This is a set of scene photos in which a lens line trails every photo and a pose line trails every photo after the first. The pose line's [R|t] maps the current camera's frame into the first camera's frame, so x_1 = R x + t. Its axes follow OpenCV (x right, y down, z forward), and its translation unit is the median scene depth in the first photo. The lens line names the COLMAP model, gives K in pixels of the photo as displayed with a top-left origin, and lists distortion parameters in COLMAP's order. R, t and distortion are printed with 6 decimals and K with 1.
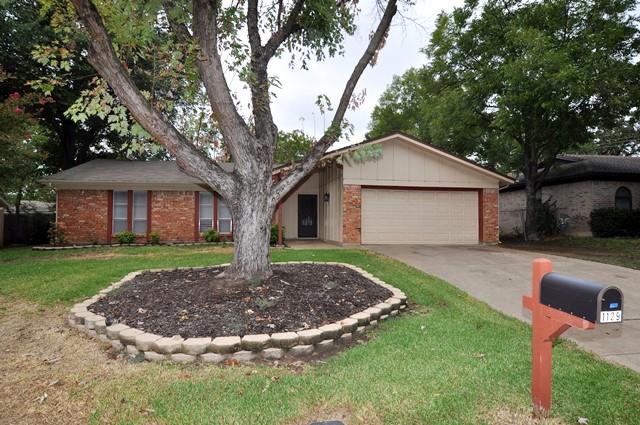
lens RADIAL K [[363.2, 0, 322.5], [0, 363.2, 211.0], [0, 0, 1]] dist [-0.011316, -0.004915]
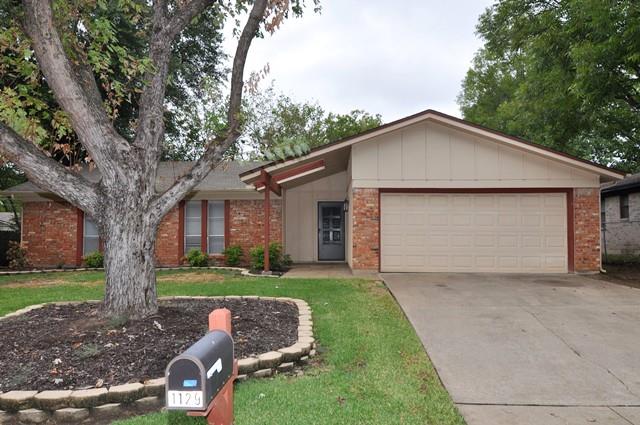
lens RADIAL K [[502.2, 0, 318.2], [0, 502.2, 215.5], [0, 0, 1]] dist [-0.012050, 0.001770]
pose [[0.977227, -0.013260, -0.211780, 0.434474], [0.011055, 0.999872, -0.011593, -0.017140], [0.211907, 0.008988, 0.977249, 0.032478]]
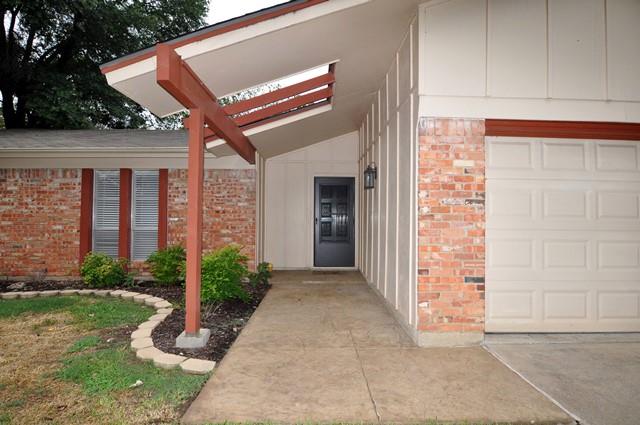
lens RADIAL K [[363.2, 0, 319.3], [0, 363.2, 210.2], [0, 0, 1]] dist [-0.011316, -0.004915]
pose [[0.985086, -0.000717, -0.172063, 0.065099], [0.001605, 0.999986, 0.005019, -0.011179], [0.172057, -0.005221, 0.985073, 1.553180]]
